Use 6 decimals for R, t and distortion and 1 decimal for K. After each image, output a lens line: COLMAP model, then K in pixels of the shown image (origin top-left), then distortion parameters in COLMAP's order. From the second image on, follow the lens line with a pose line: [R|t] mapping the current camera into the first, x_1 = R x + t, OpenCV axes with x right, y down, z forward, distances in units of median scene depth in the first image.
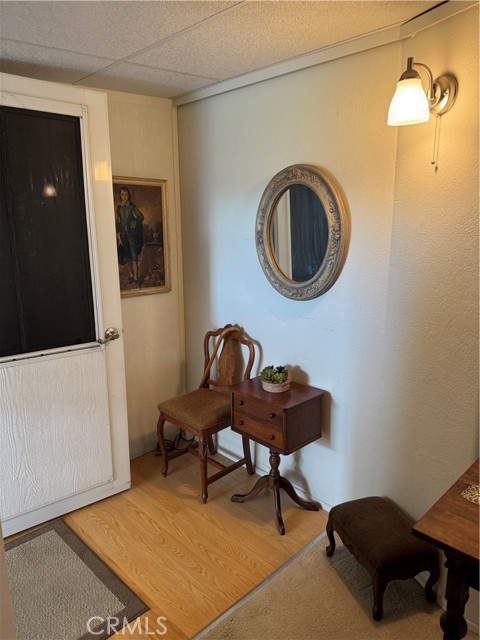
lens RADIAL K [[459.9, 0, 231.9], [0, 459.9, 323.6], [0, 0, 1]] dist [0.103780, -0.151173]
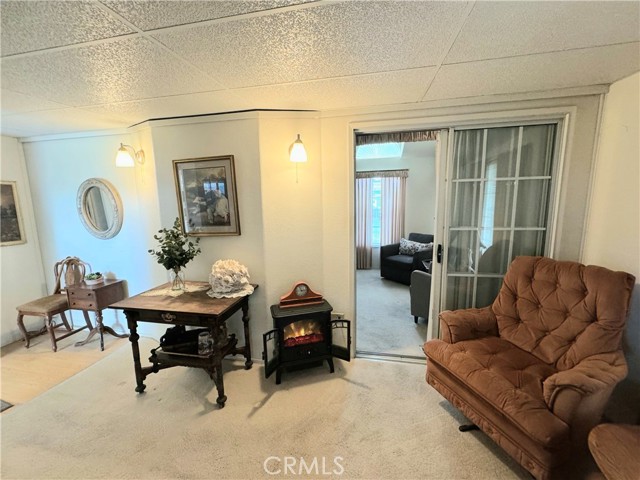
lens RADIAL K [[254.0, 0, 320.0], [0, 254.0, 240.0], [0, 0, 1]] dist [-0.002331, 0.000335]
pose [[0.817420, -0.083750, 0.569921, 0.264956], [0.130933, 0.990491, -0.042241, 0.120442], [-0.560964, 0.109150, 0.820613, -0.474573]]
